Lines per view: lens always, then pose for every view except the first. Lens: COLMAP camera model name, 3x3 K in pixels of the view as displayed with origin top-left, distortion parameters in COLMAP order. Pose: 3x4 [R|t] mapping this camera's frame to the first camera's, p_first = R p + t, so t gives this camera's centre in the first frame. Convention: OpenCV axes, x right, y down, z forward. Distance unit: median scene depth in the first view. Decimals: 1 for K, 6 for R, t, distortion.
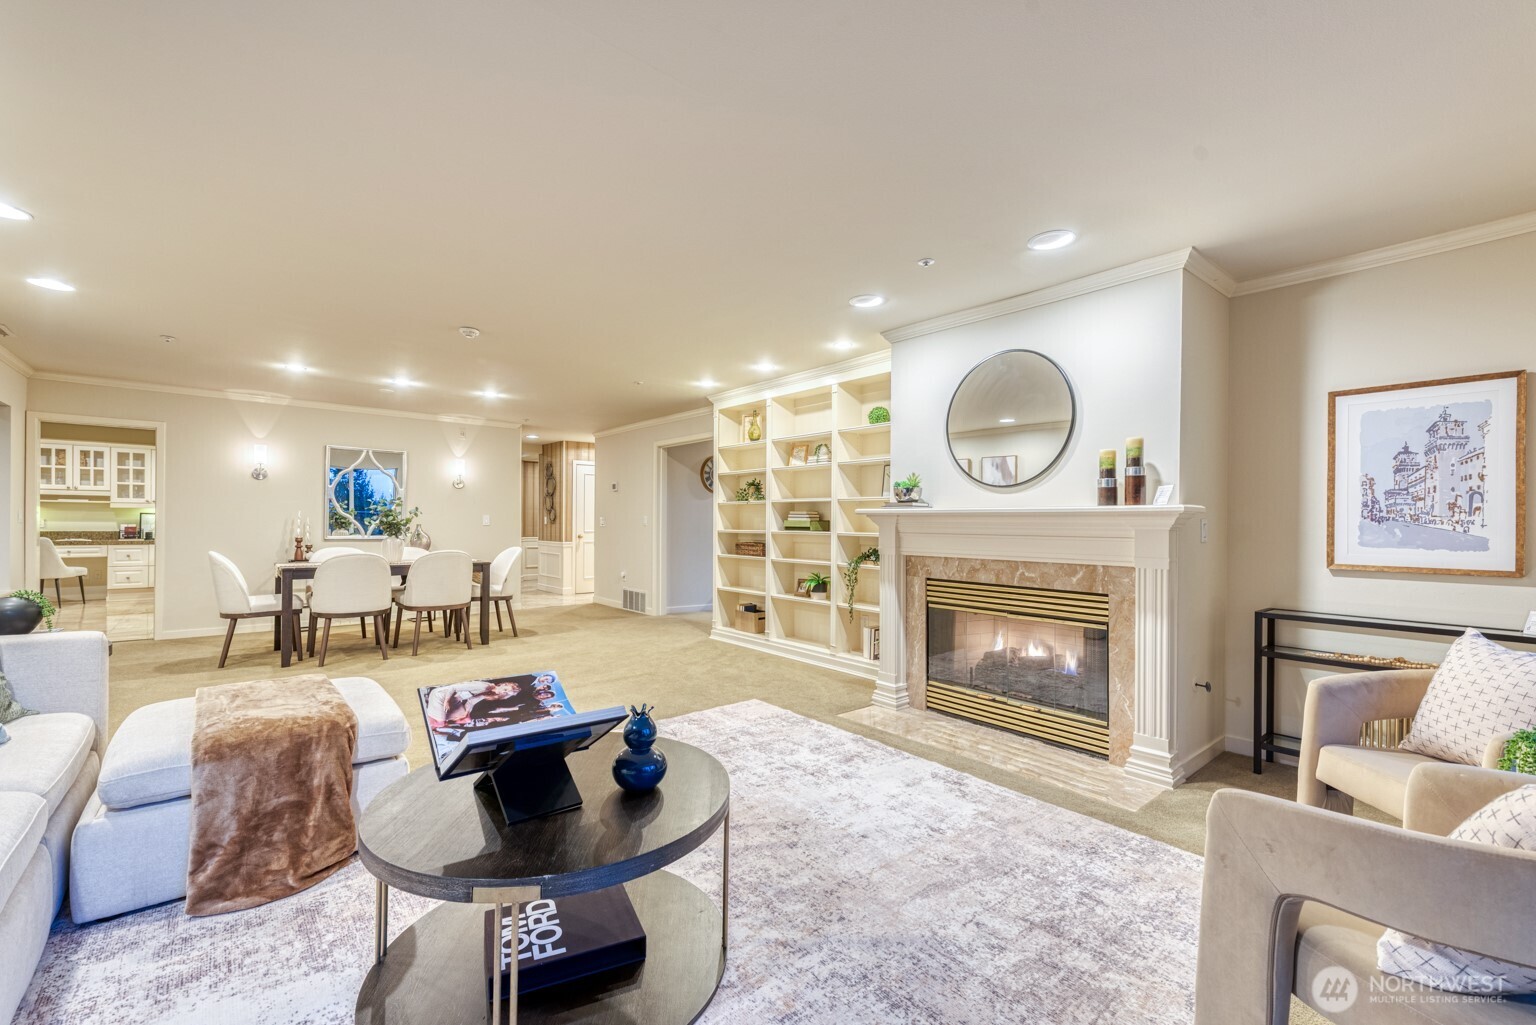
lens RADIAL K [[639.1, 0, 764.3], [0, 639.1, 519.3], [0, 0, 1]] dist [-0.001100, -0.000440]
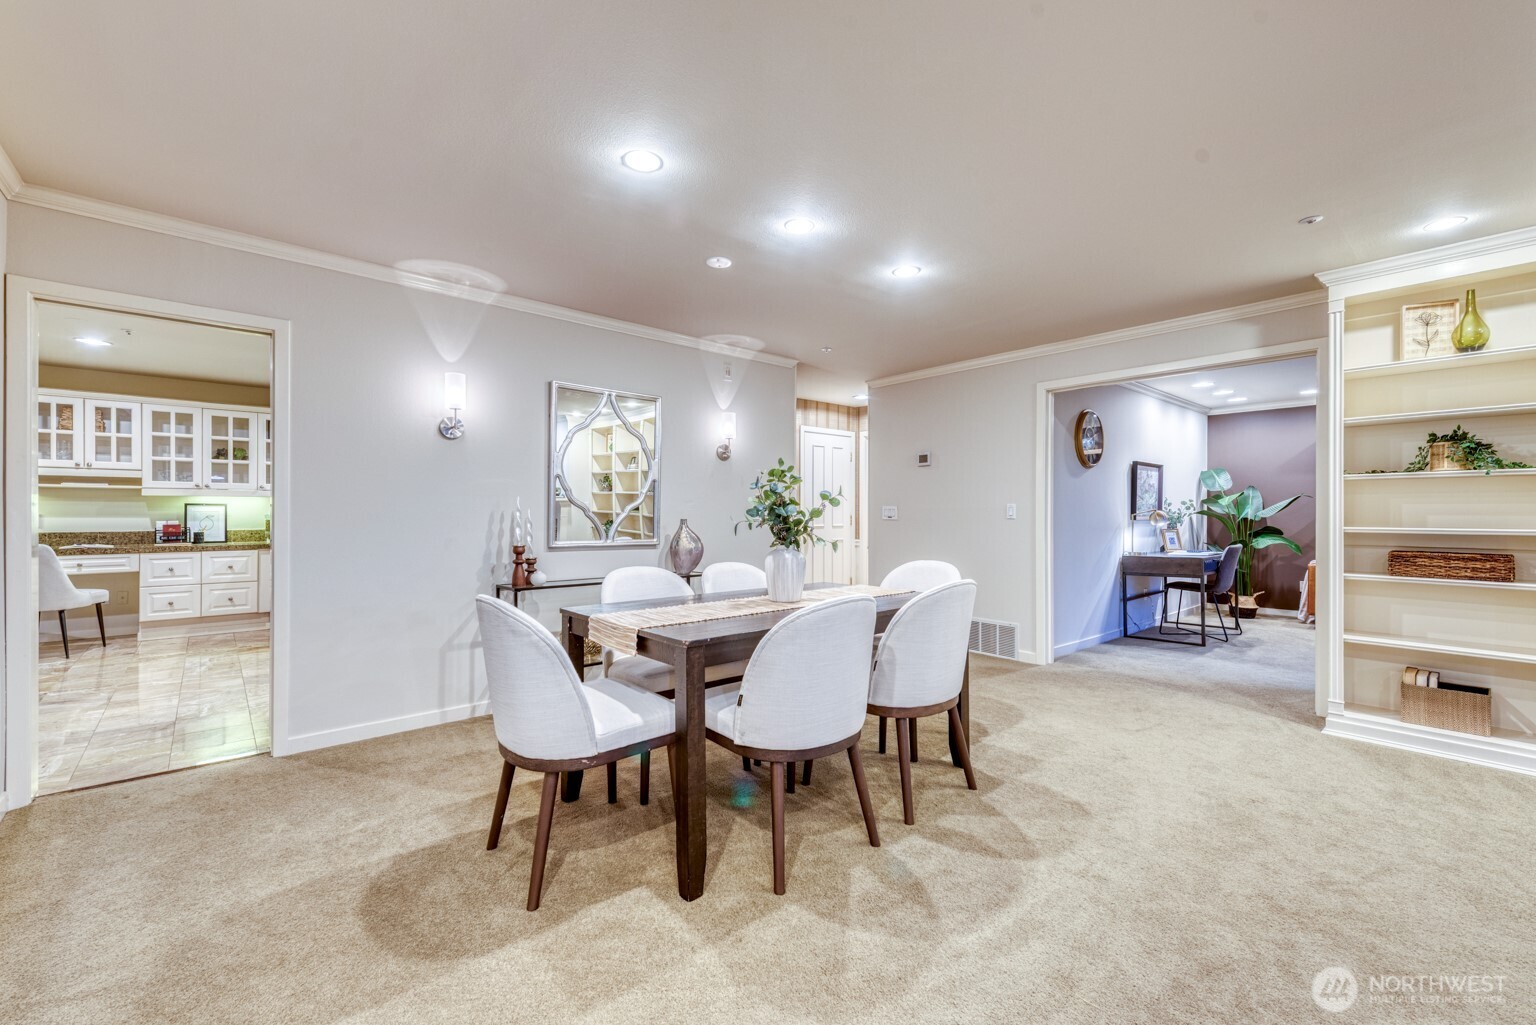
lens RADIAL K [[639.1, 0, 772.5], [0, 639.1, 510.4], [0, 0, 1]] dist [-0.001100, -0.000440]
pose [[0.999894, -0.005210, 0.013622, -0.412914], [0.005183, 0.999985, 0.001967, -0.001174], [-0.013632, -0.001896, 0.999905, 0.359195]]
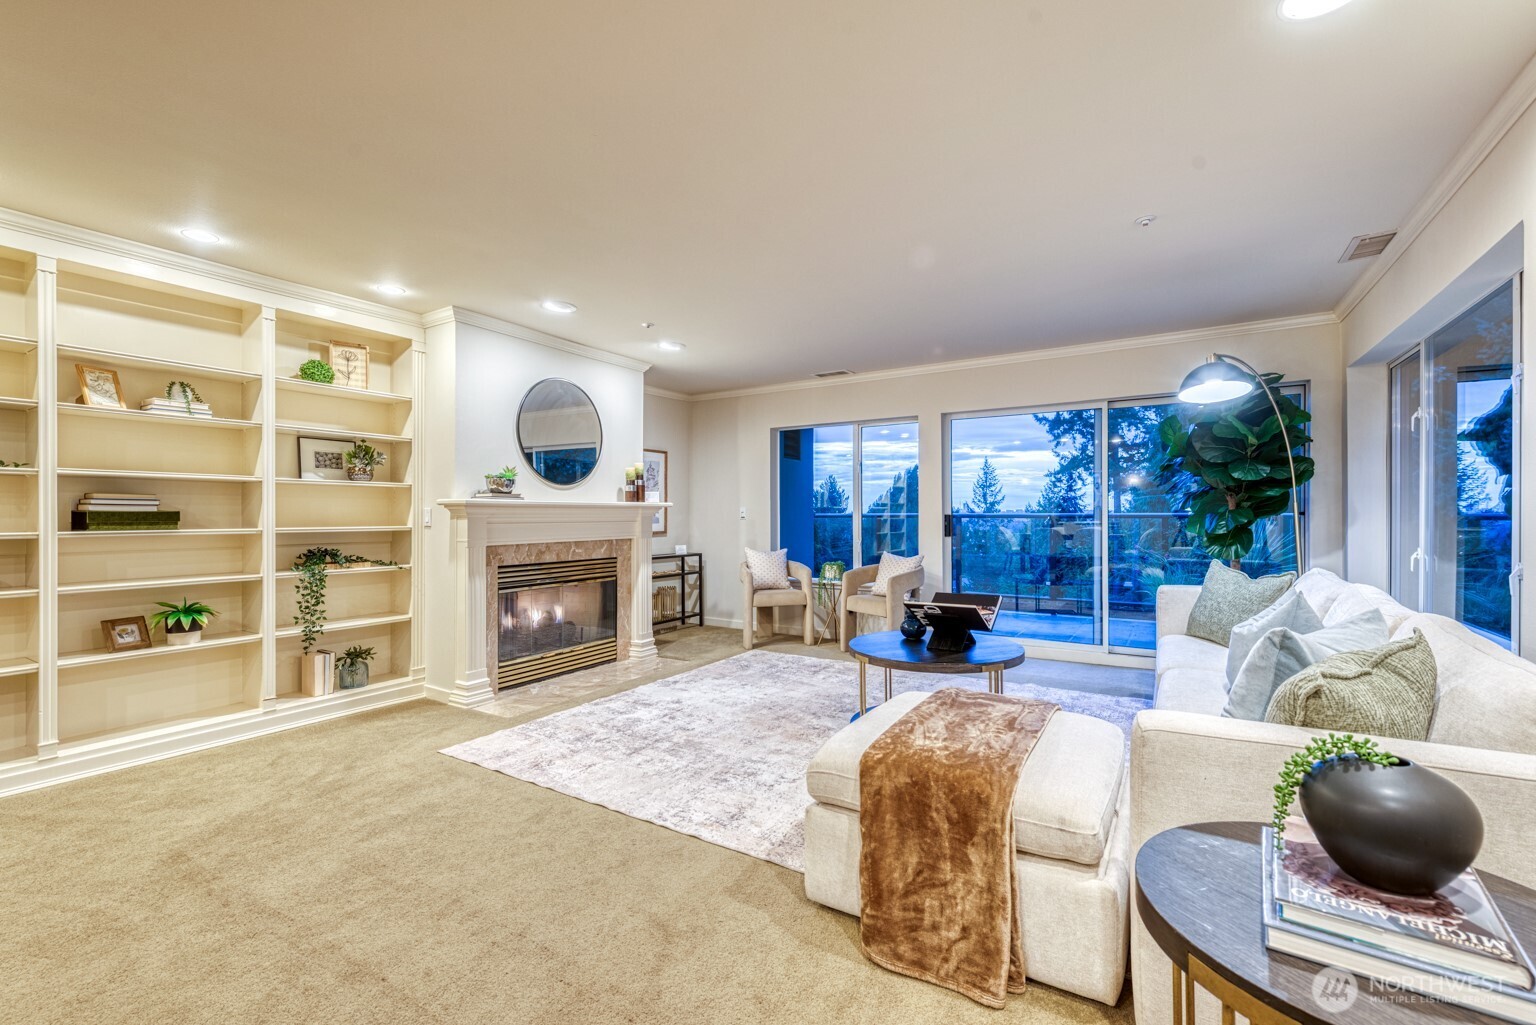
lens RADIAL K [[690.8, 0, 767.6], [0, 690.8, 515.3], [0, 0, 1]] dist [0.004233, 0.000266]
pose [[-0.329851, -0.014497, 0.943922, -0.505125], [-0.010983, 0.999873, 0.011519, -0.005046], [-0.943969, -0.006567, -0.329968, 0.504522]]
